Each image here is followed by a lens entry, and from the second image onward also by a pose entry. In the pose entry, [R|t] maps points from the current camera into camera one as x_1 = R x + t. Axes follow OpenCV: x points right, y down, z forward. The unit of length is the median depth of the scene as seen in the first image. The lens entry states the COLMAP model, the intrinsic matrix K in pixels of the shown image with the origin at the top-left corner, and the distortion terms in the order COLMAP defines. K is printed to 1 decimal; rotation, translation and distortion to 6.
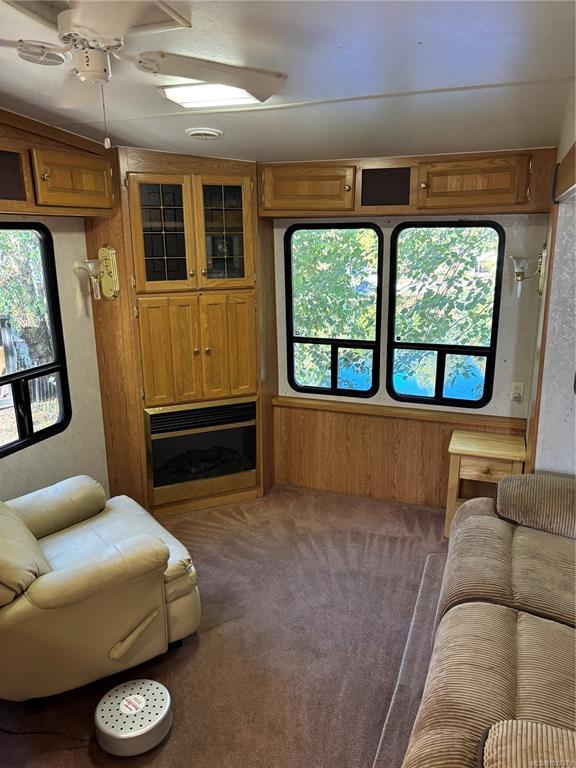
lens RADIAL K [[576.8, 0, 290.9], [0, 576.8, 381.8], [0, 0, 1]] dist [0.035882, -0.051760]
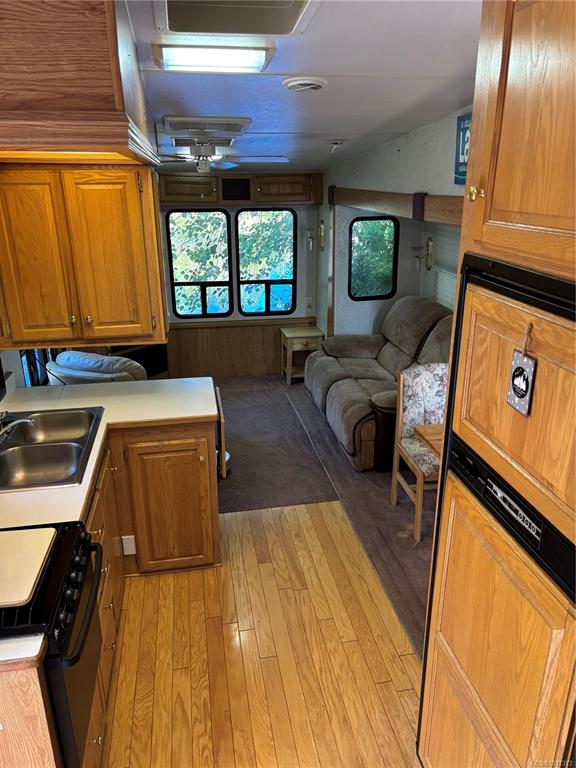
lens RADIAL K [[576.8, 0, 286.2], [0, 576.8, 383.7], [0, 0, 1]] dist [0.035882, -0.051760]
pose [[0.857866, -0.166227, 0.486246, -0.576330], [0.124378, 0.985267, 0.117387, 0.045781], [-0.498595, -0.040224, 0.865901, -0.532274]]
